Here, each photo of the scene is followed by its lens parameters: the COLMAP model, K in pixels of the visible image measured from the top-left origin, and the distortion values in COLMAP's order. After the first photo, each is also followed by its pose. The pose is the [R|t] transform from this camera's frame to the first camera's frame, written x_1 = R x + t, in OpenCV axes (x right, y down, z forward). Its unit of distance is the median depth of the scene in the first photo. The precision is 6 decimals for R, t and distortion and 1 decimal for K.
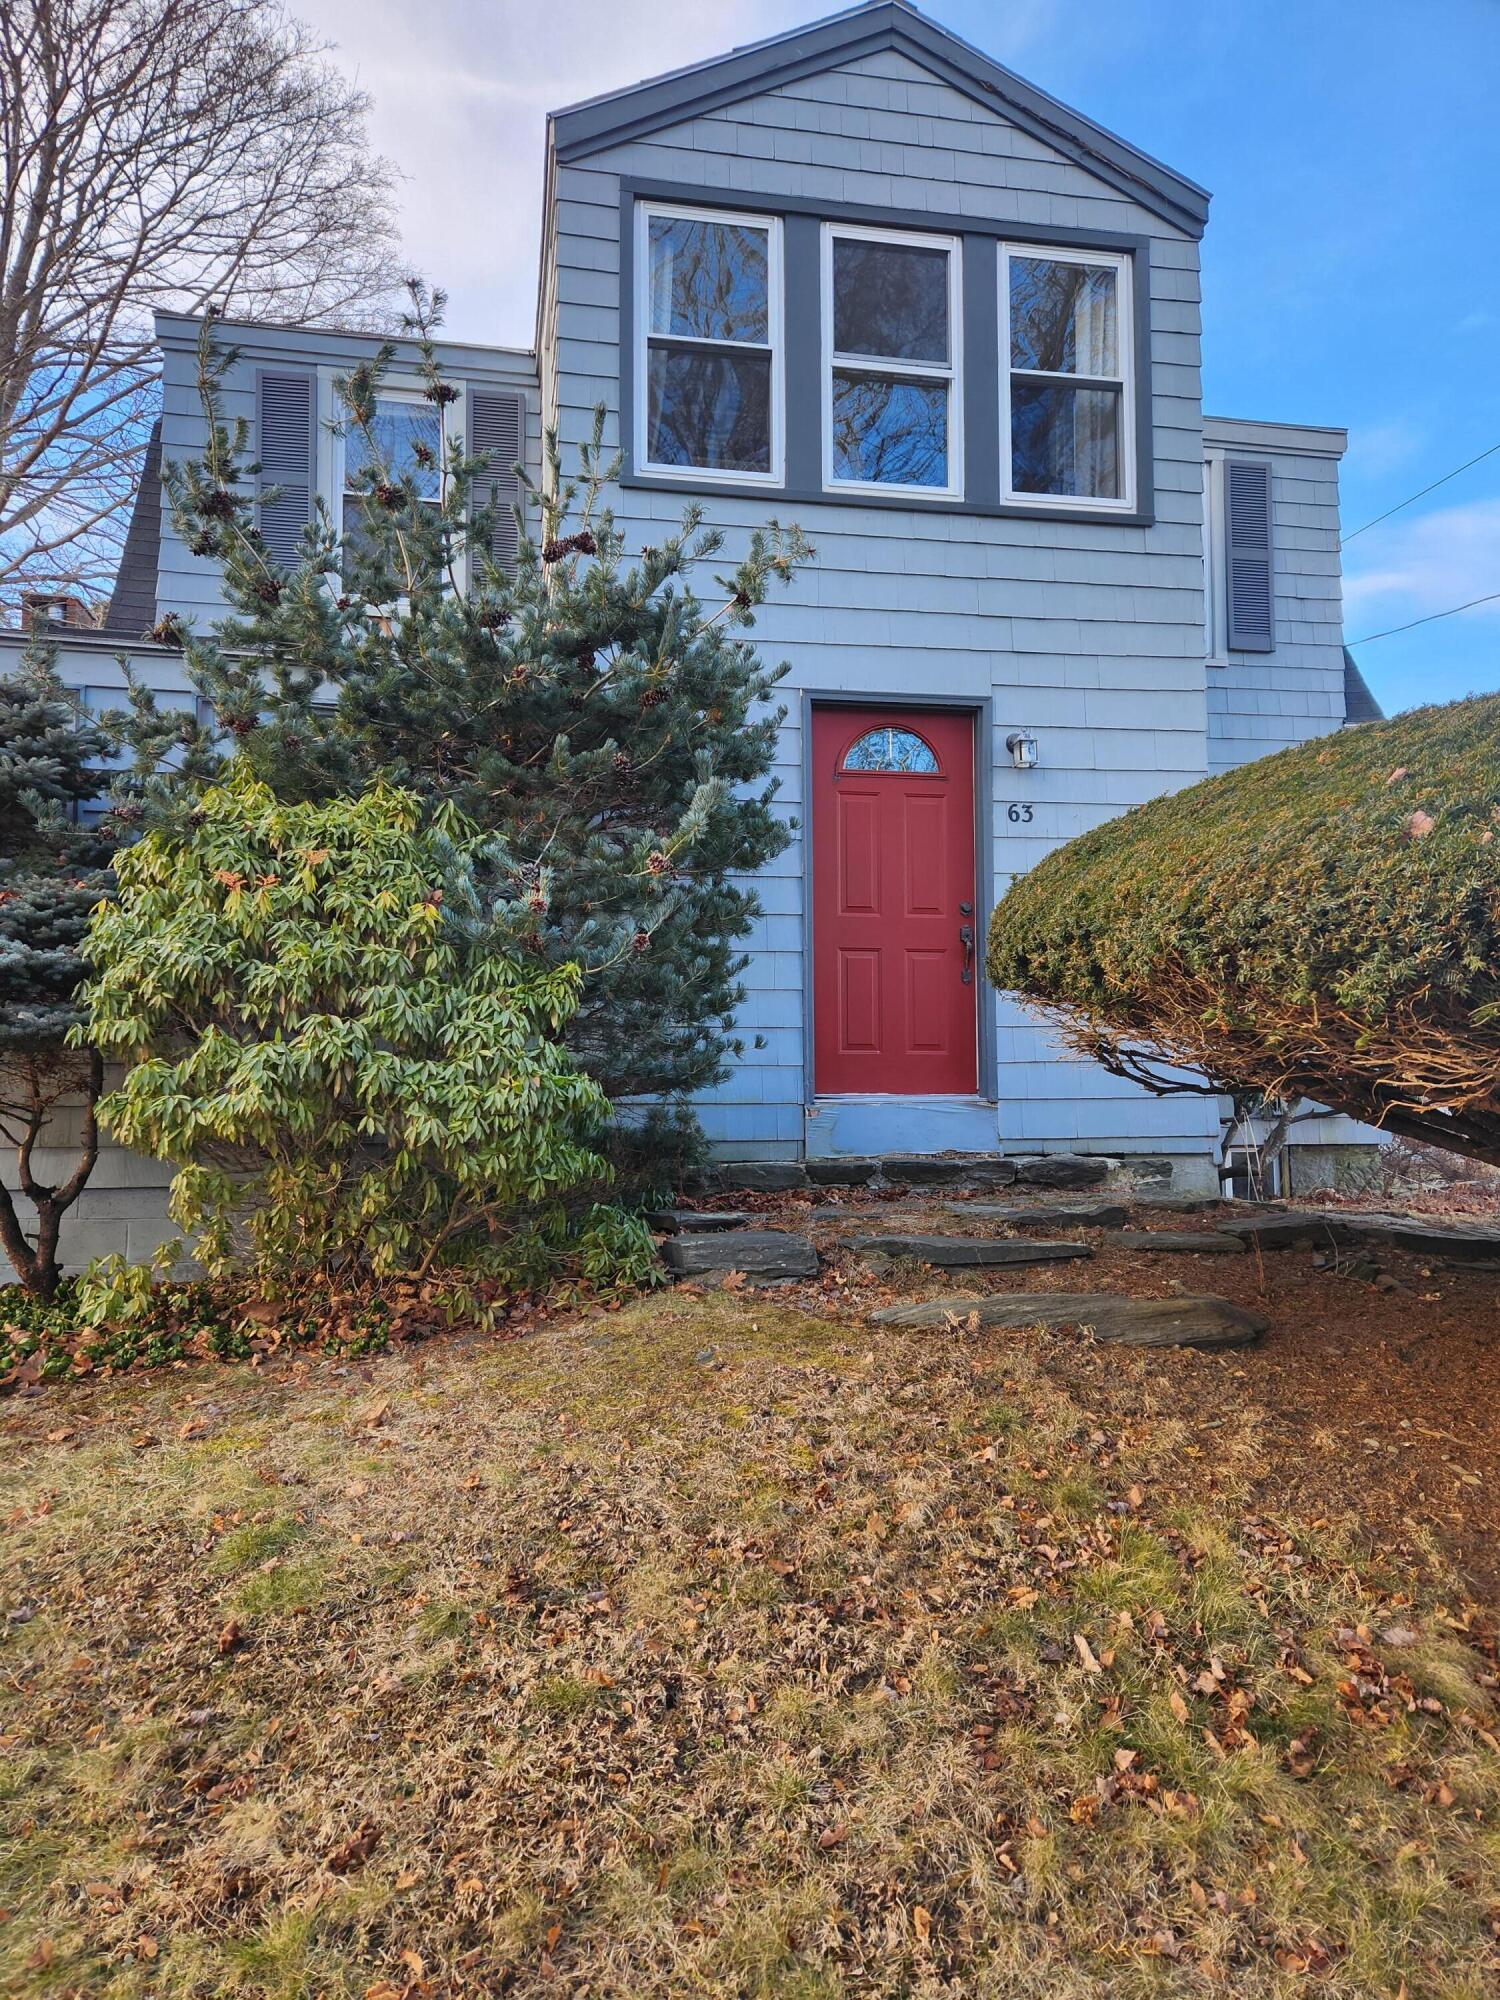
lens RADIAL K [[1331.5, 0, 735.3], [0, 1331.5, 1014.8], [0, 0, 1]] dist [0.079166, -0.067890]
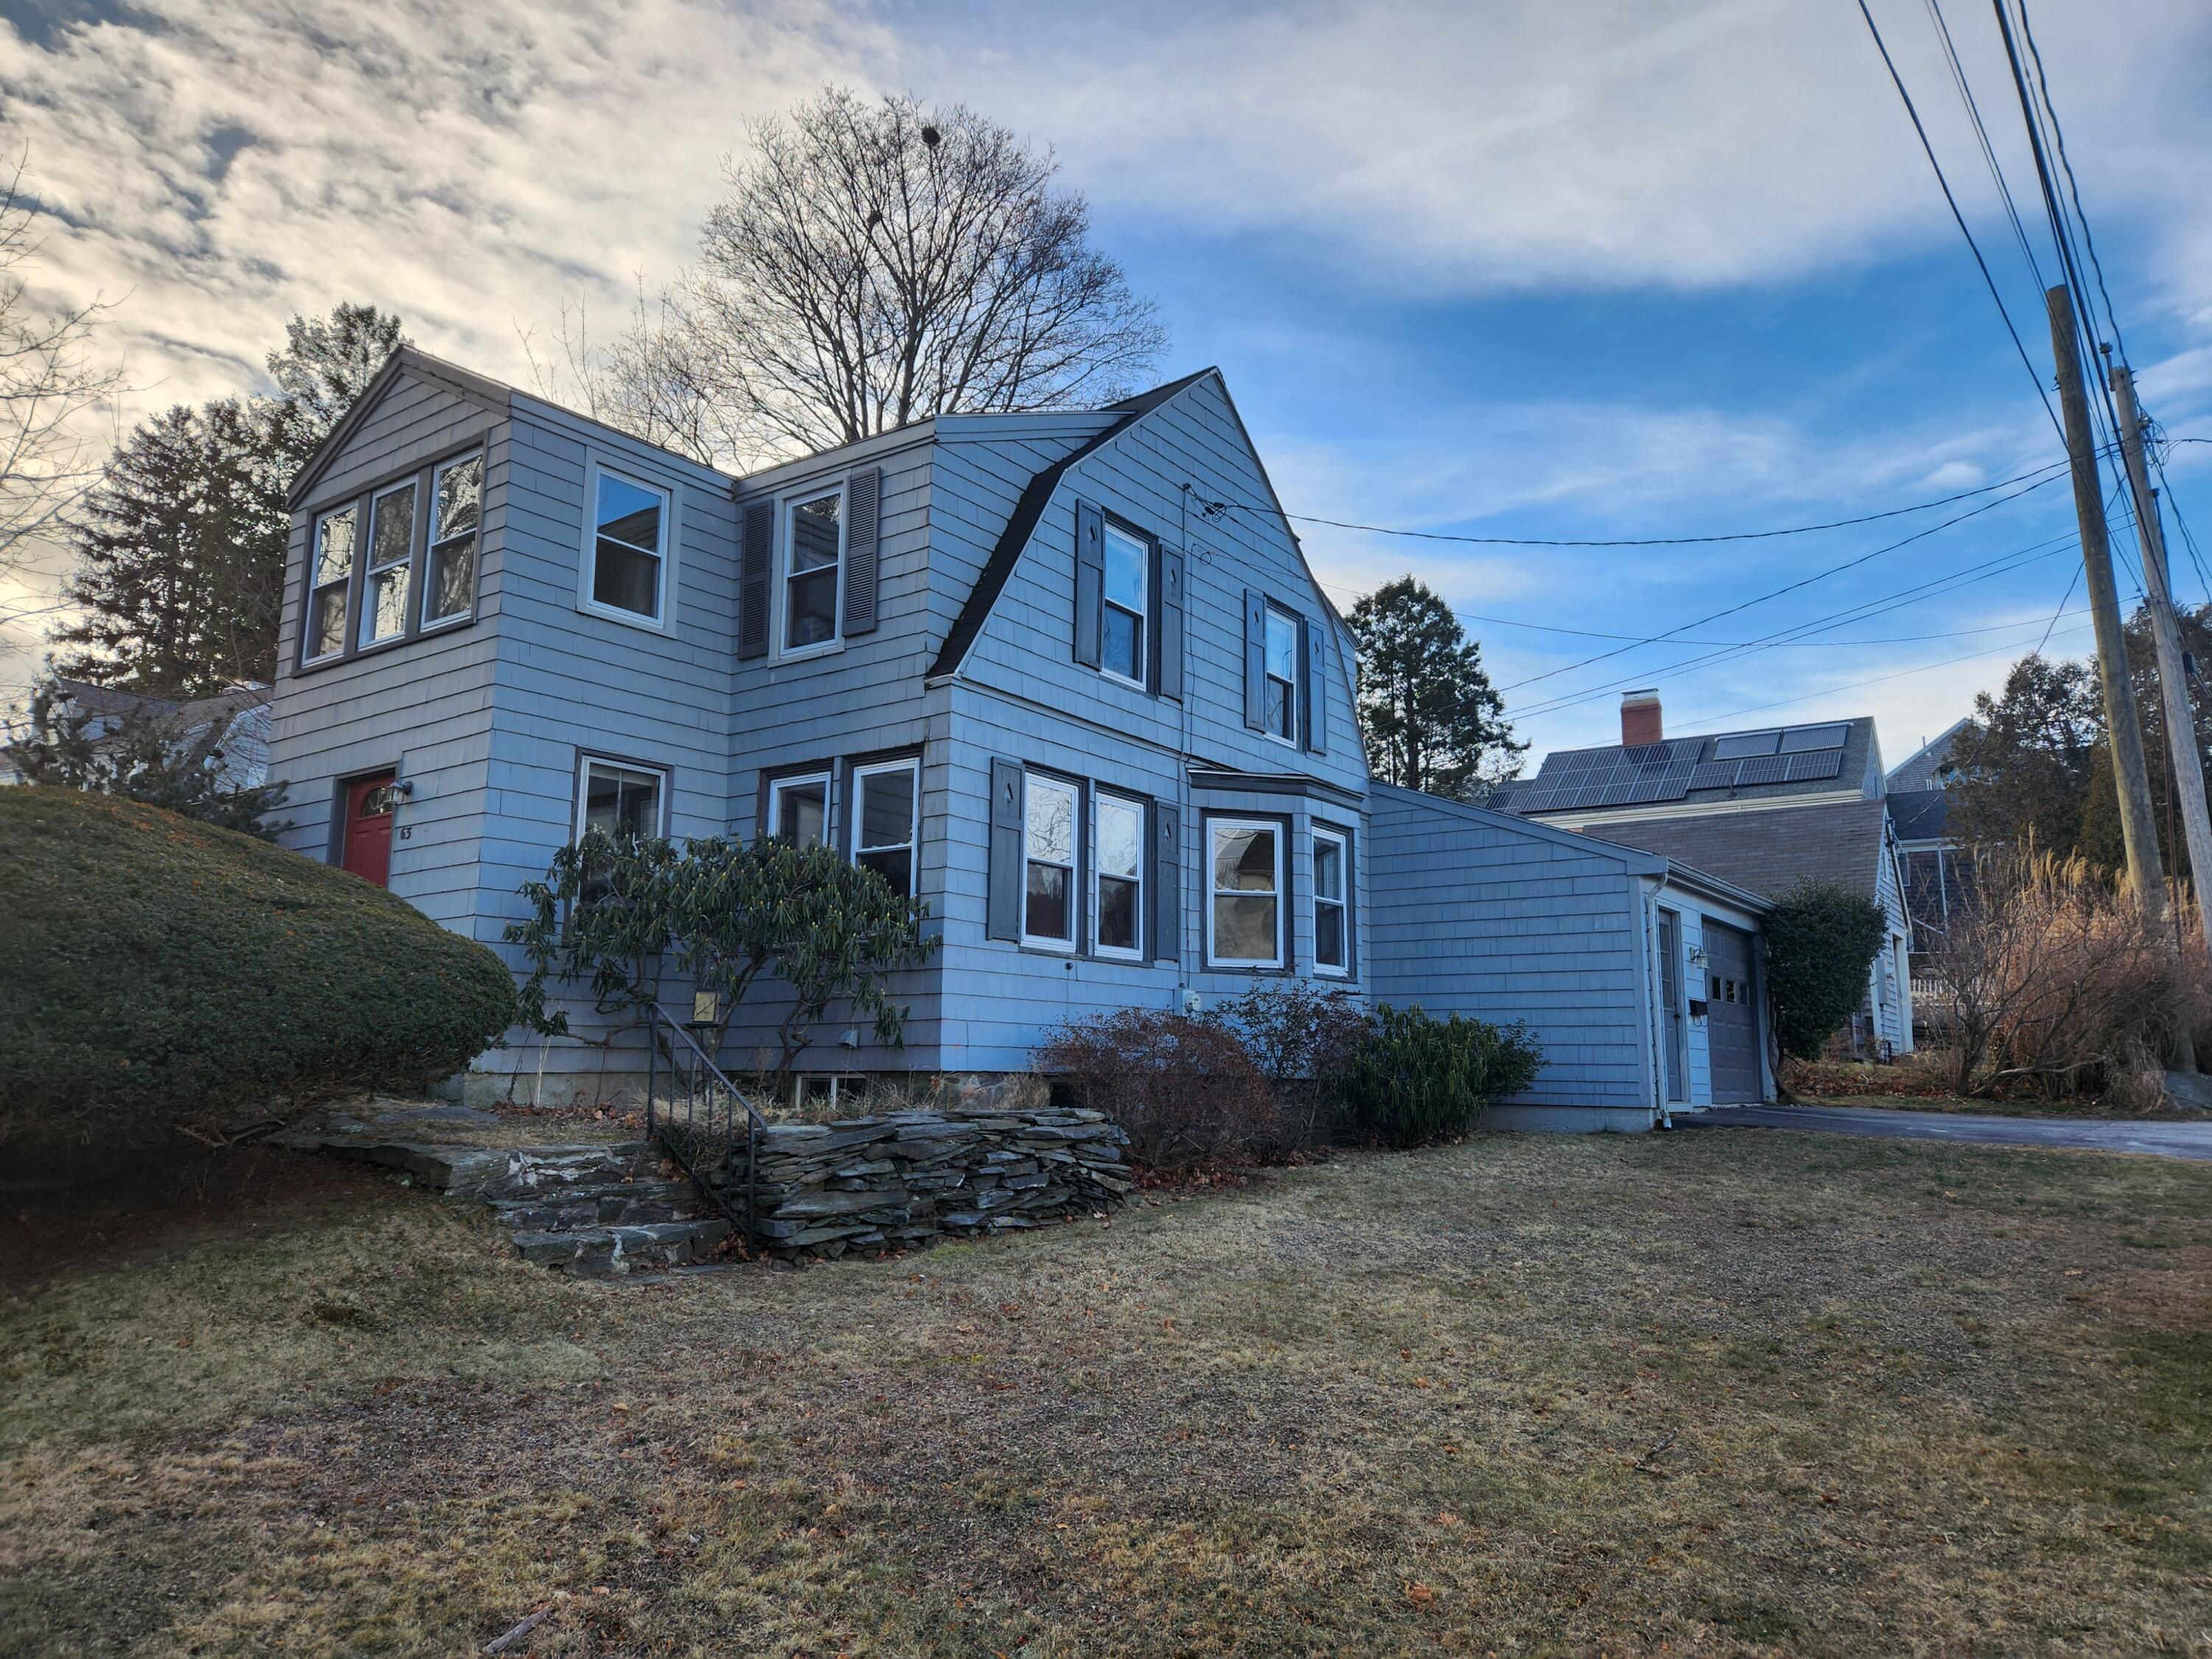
lens RADIAL K [[1472.7, 0, 1110.2], [0, 1472.7, 828.2], [0, 0, 1]] dist [0.079166, -0.067890]
pose [[0.682478, -0.107059, -0.723023, 1.963774], [0.033474, 0.992755, -0.115401, 0.064325], [0.730139, 0.054556, 0.681117, 0.431751]]
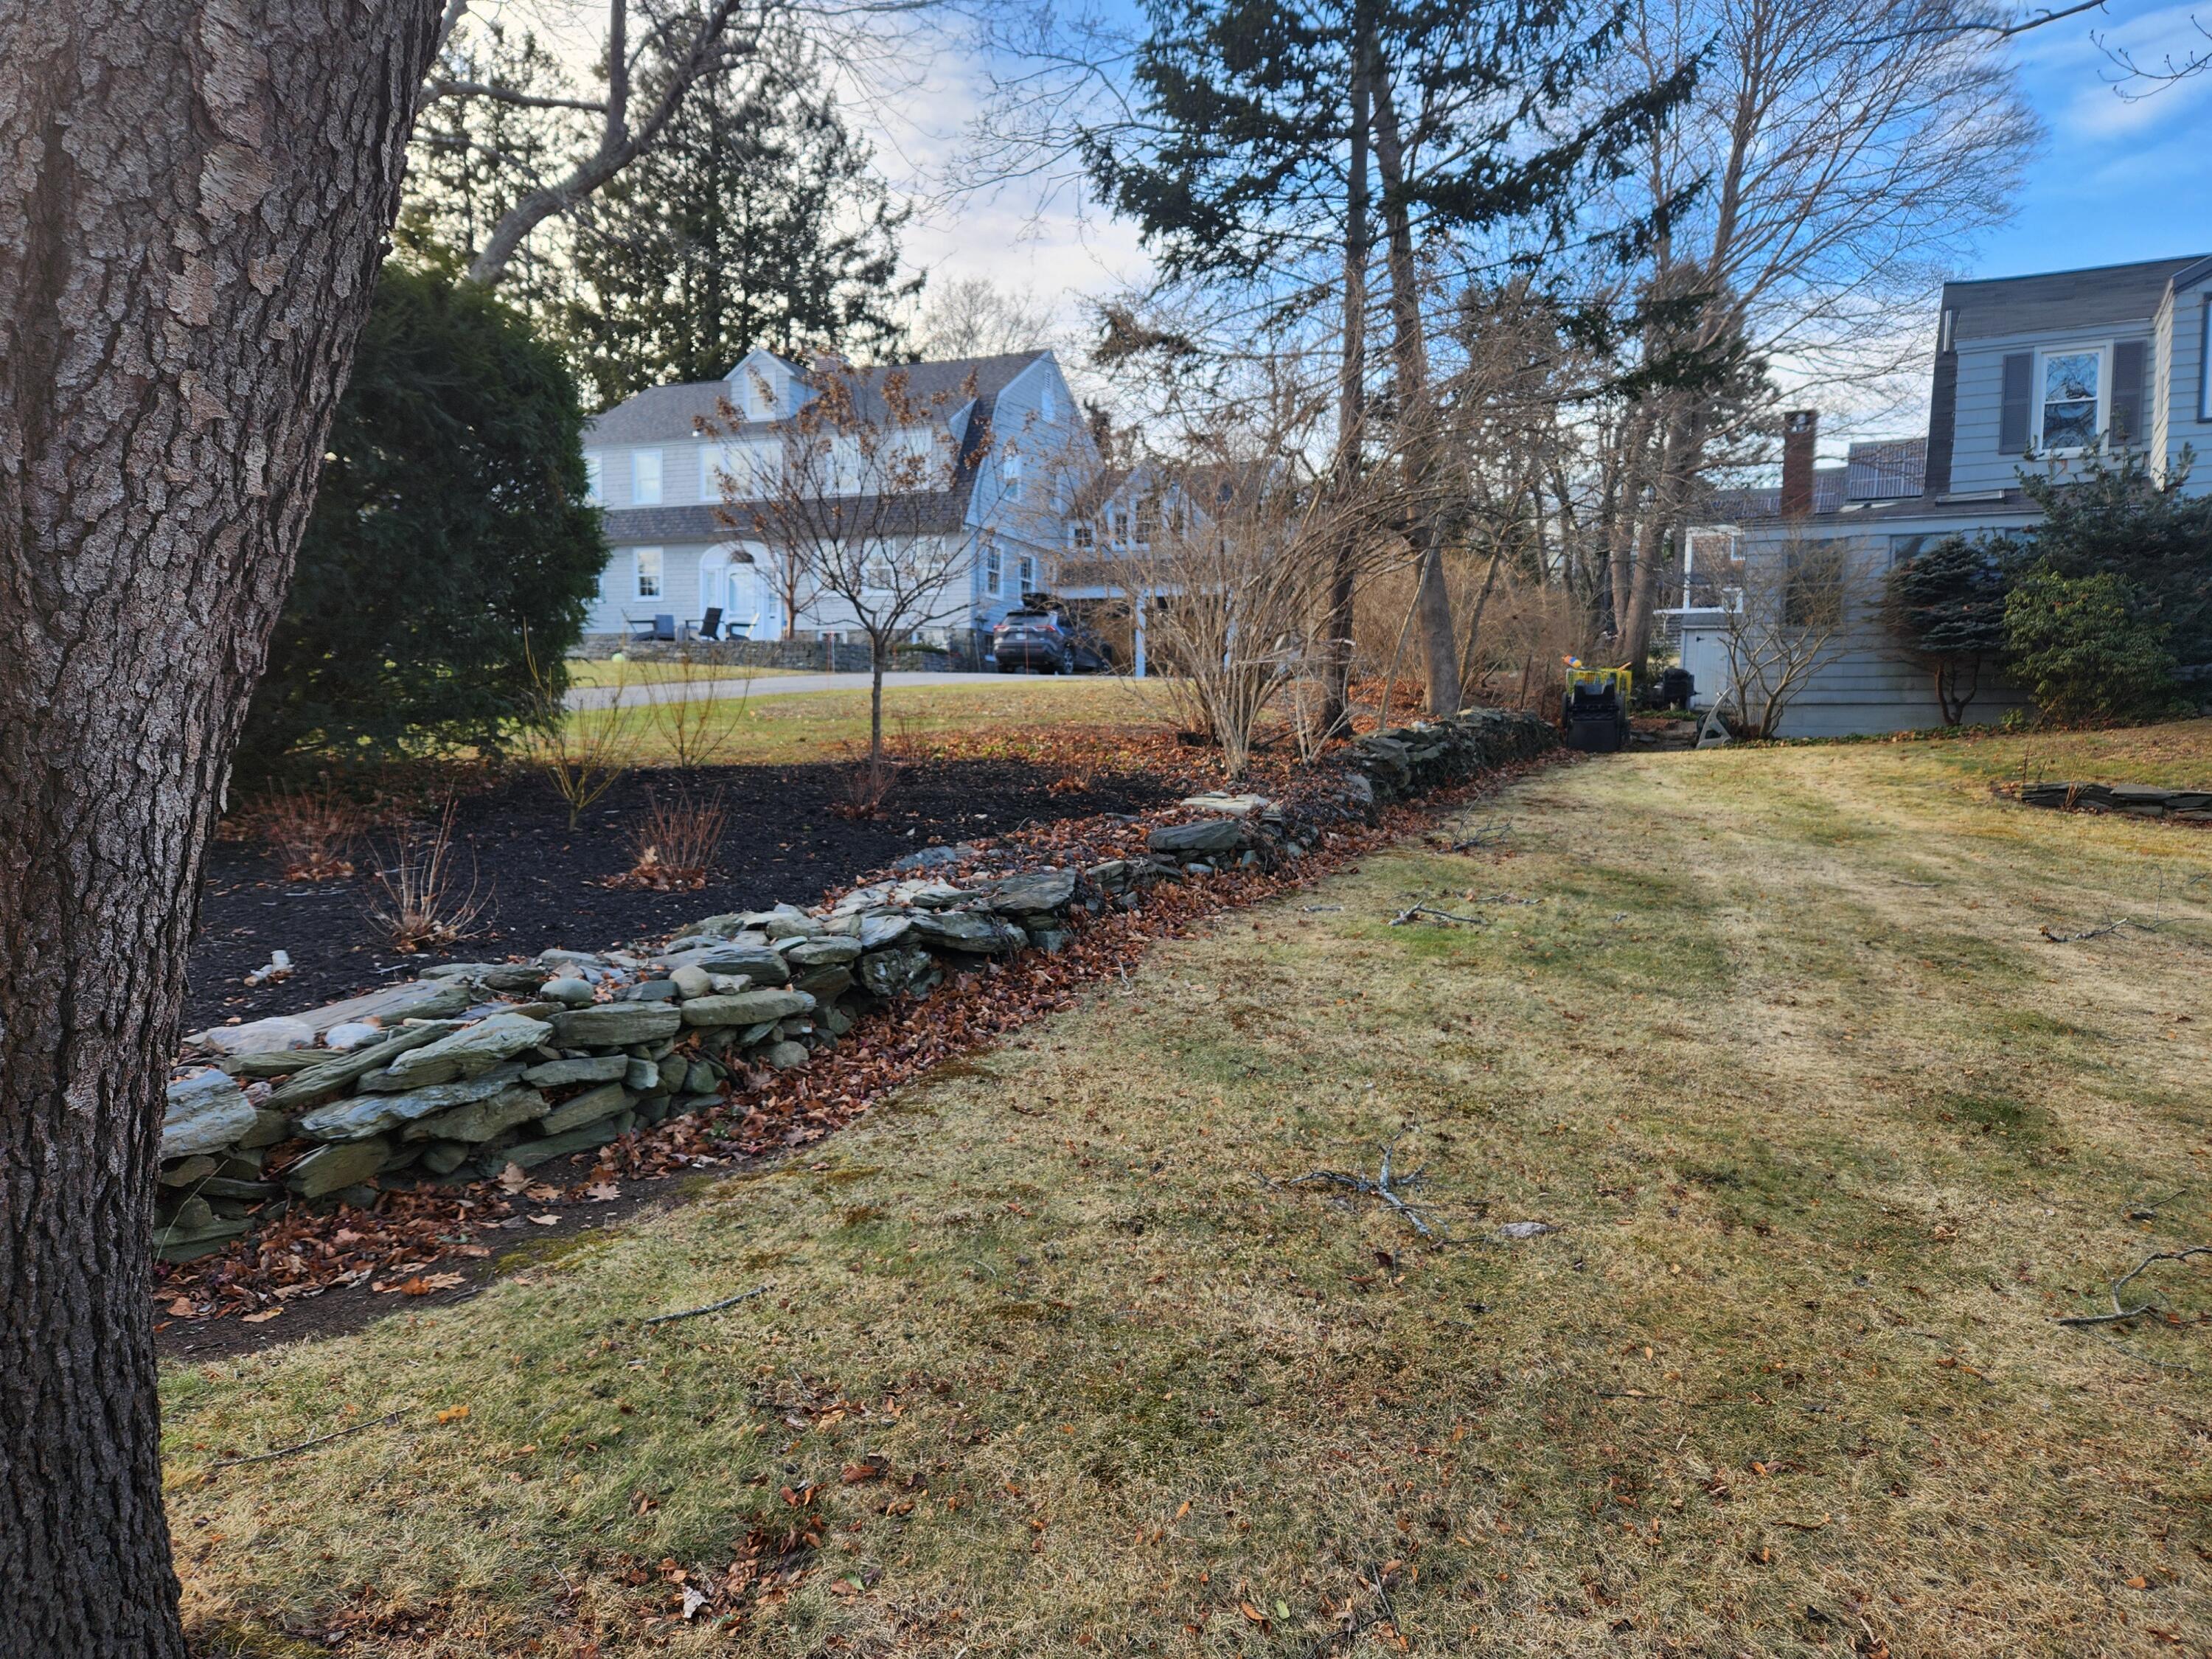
lens RADIAL K [[1472.7, 0, 1094.8], [0, 1472.7, 827.4], [0, 0, 1]] dist [0.079166, -0.067890]
pose [[0.753933, 0.052490, -0.654851, 0.227929], [0.023436, 0.994020, 0.106658, 0.004044], [0.656533, -0.095760, 0.748194, -2.376051]]
